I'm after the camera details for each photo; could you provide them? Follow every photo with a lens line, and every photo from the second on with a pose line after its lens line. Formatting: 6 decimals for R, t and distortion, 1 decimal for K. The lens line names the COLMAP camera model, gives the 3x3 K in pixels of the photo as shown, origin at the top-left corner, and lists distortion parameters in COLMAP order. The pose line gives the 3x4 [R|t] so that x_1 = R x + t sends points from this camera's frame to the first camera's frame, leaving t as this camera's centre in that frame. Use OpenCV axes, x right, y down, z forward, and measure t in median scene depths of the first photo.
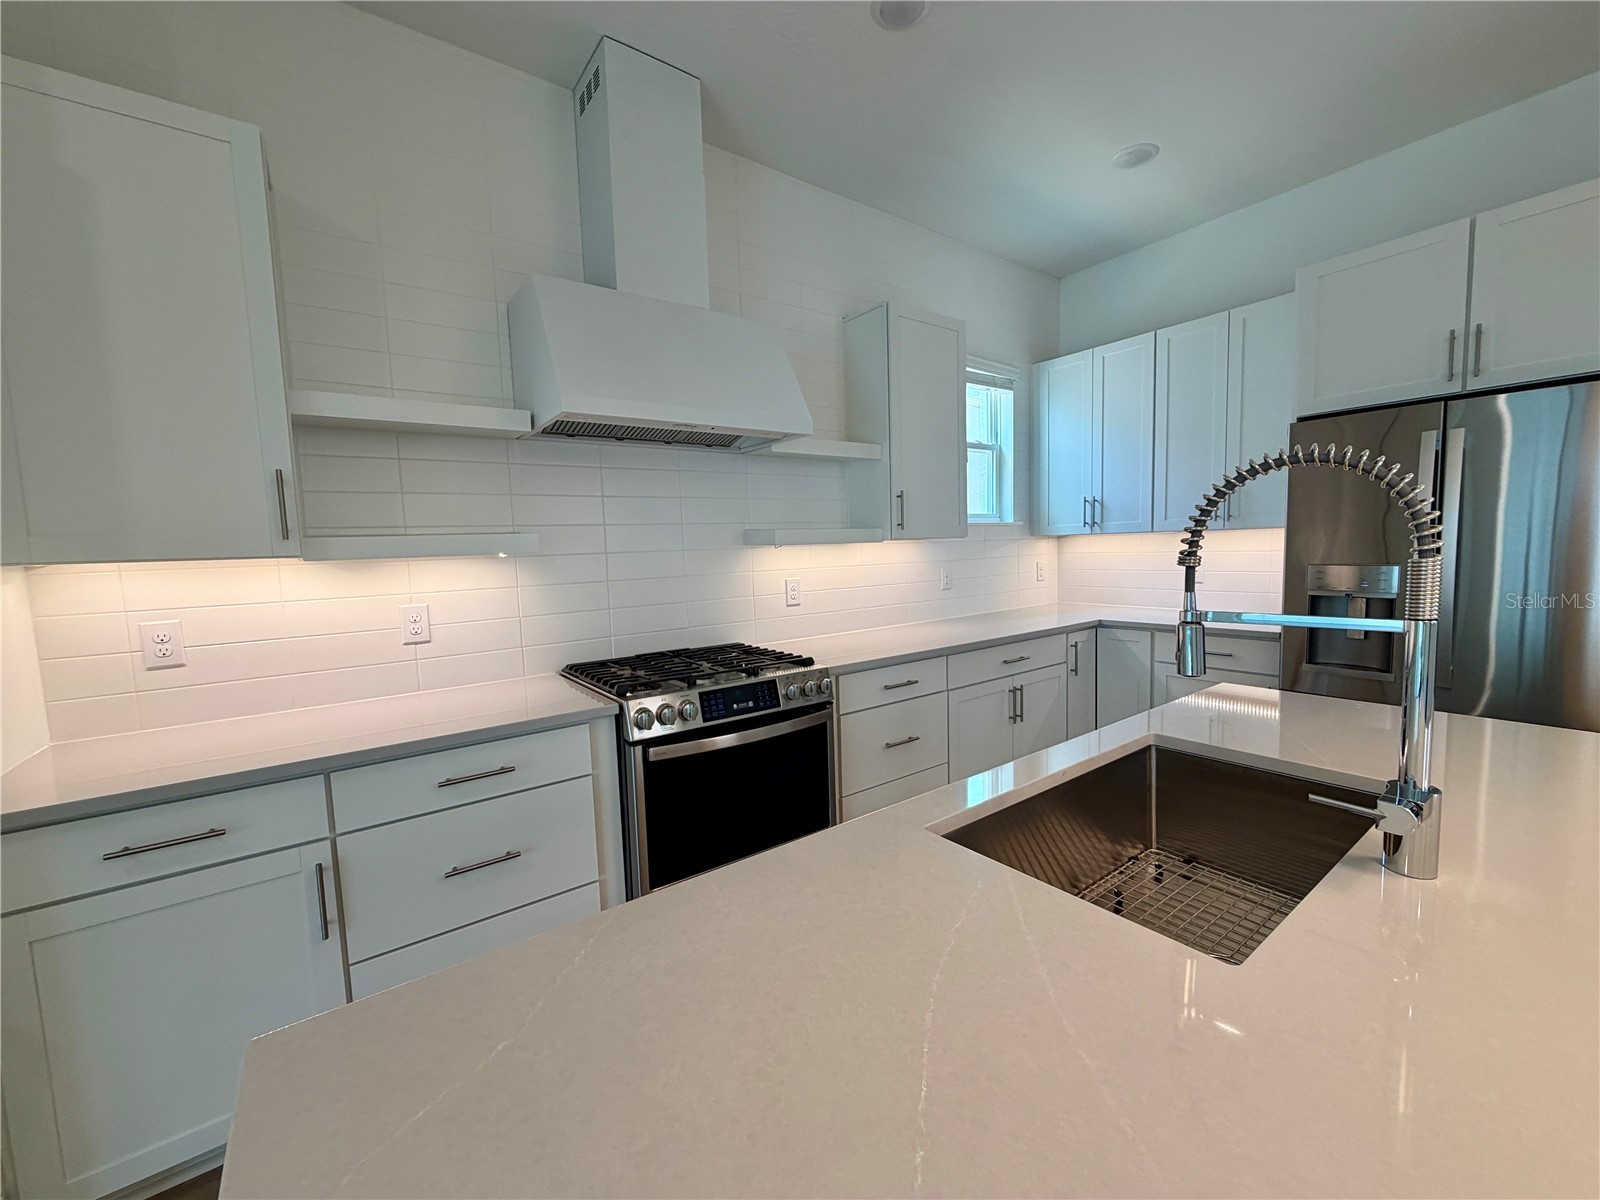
lens RADIAL K [[636.5, 0, 797.0], [0, 636.5, 601.5], [0, 0, 1]] dist [-0.001479, 0.000546]
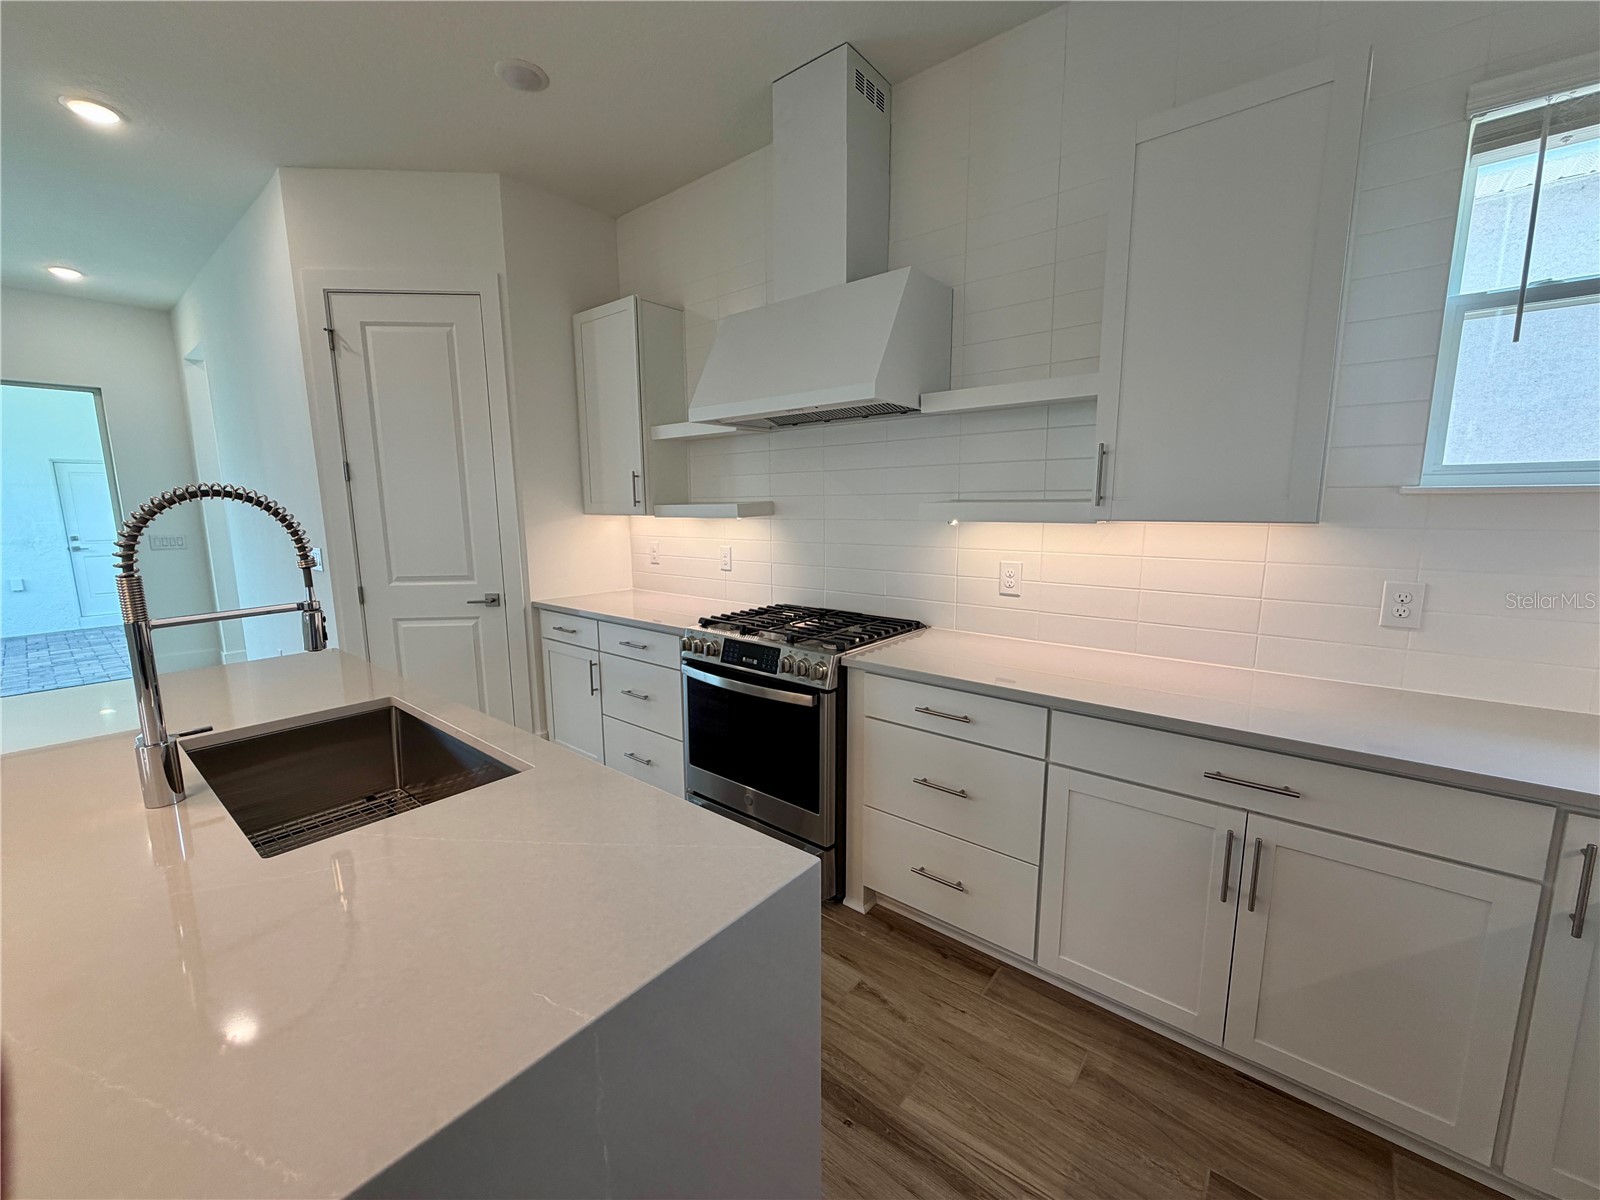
lens RADIAL K [[636.5, 0, 794.7], [0, 636.5, 601.7], [0, 0, 1]] dist [-0.001479, 0.000546]
pose [[0.244092, 0.179621, -0.952972, 0.800206], [-0.085962, 0.982836, 0.163232, -0.107972], [0.965935, 0.042075, 0.255343, 0.613500]]
